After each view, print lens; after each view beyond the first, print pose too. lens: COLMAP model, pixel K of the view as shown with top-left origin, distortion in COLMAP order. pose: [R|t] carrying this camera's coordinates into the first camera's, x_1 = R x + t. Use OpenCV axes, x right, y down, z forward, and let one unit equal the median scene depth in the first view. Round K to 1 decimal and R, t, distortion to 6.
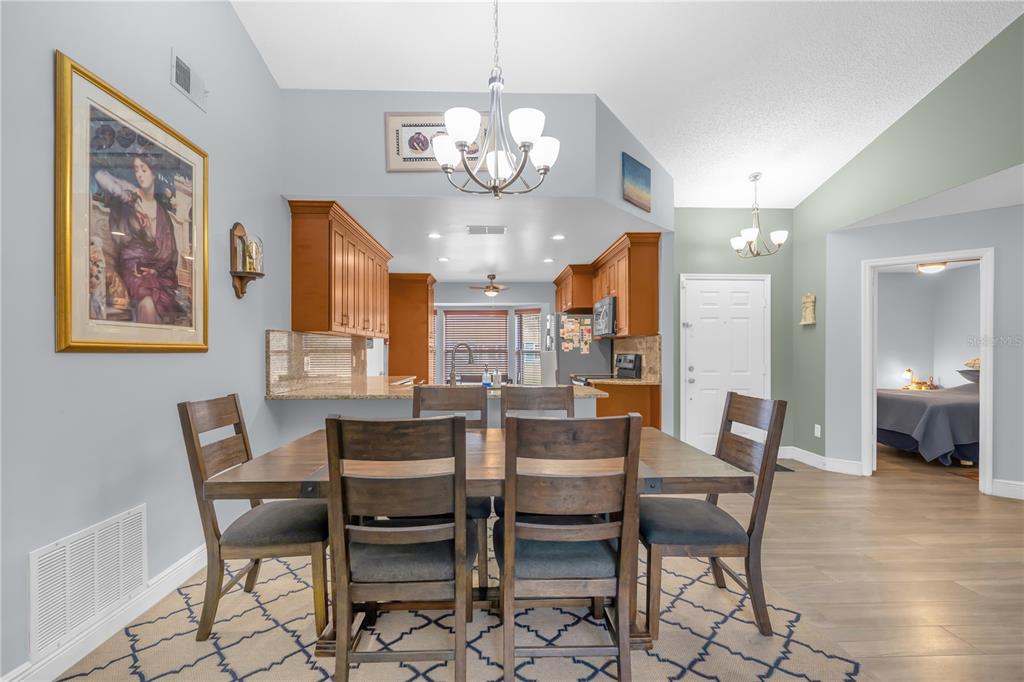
lens RADIAL K [[455.8, 0, 508.8], [0, 455.8, 350.1], [0, 0, 1]] dist [-0.001567, -0.000420]
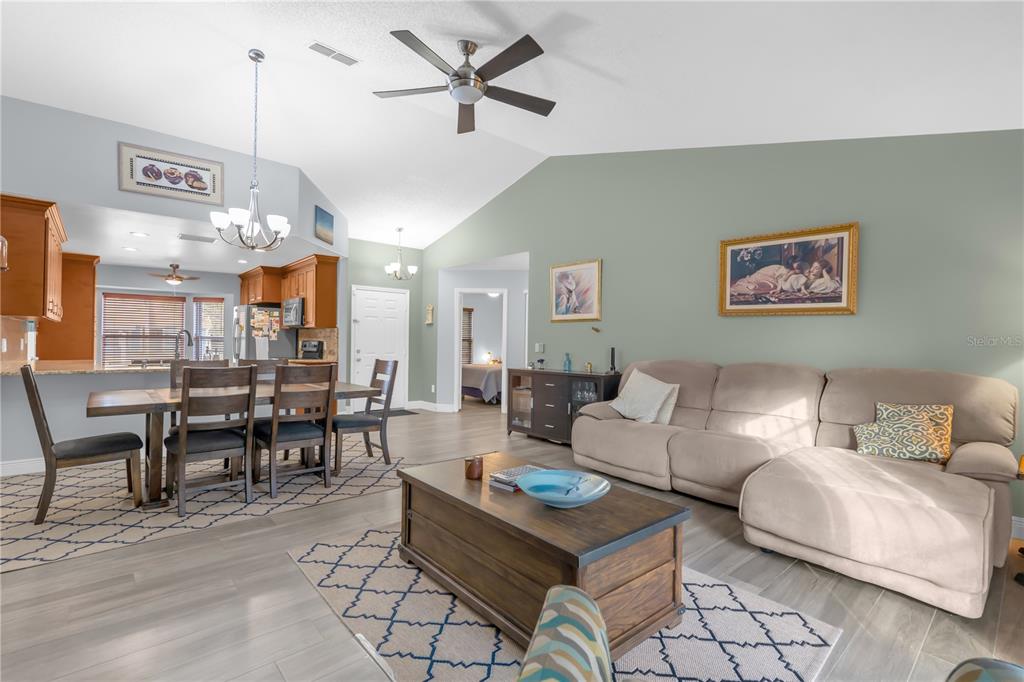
lens RADIAL K [[475.4, 0, 512.0], [0, 475.4, 341.0], [0, 0, 1]] dist [-0.002115, -0.000160]
pose [[0.771052, 0.011653, 0.636666, -0.190306], [-0.014473, 0.999895, -0.000773, 0.002393], [-0.636608, -0.008618, 0.771139, -0.488059]]
